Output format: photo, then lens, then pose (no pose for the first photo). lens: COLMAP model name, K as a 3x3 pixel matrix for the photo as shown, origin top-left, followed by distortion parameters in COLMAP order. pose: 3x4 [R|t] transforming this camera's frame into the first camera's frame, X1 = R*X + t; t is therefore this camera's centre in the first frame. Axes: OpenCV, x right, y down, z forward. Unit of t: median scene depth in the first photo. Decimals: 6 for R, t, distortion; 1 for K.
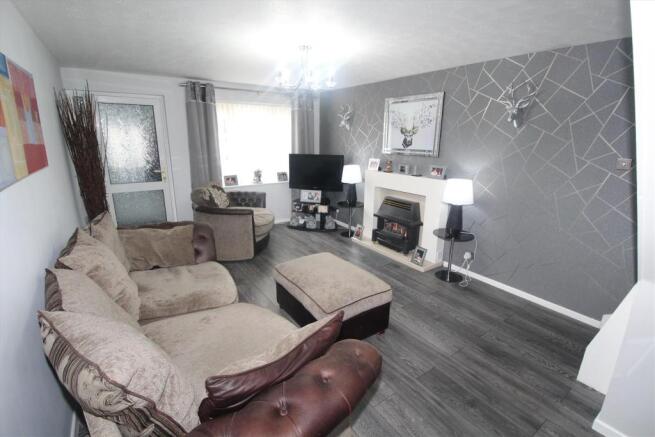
lens RADIAL K [[291.8, 0, 327.5], [0, 291.8, 218.5], [0, 0, 1]] dist [-0.001091, -0.000160]
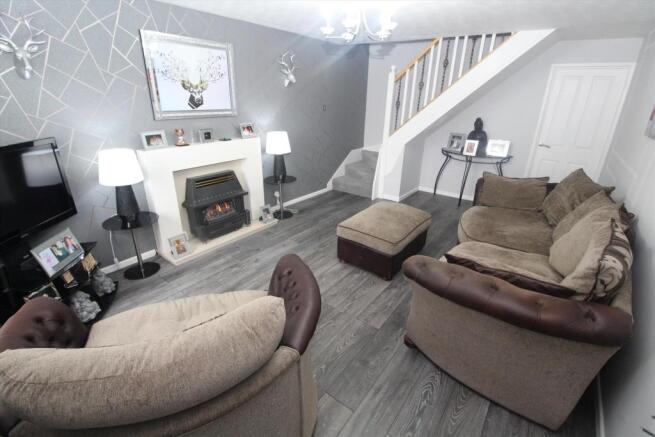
lens RADIAL K [[301.7, 0, 327.5], [0, 301.7, 218.5], [0, 0, 1]] dist [0.000091, -0.000282]
pose [[-0.292698, -0.373523, 0.880232, -0.663033], [0.249736, 0.858735, 0.447444, -0.269440], [-0.923017, 0.350792, -0.158068, 0.930862]]
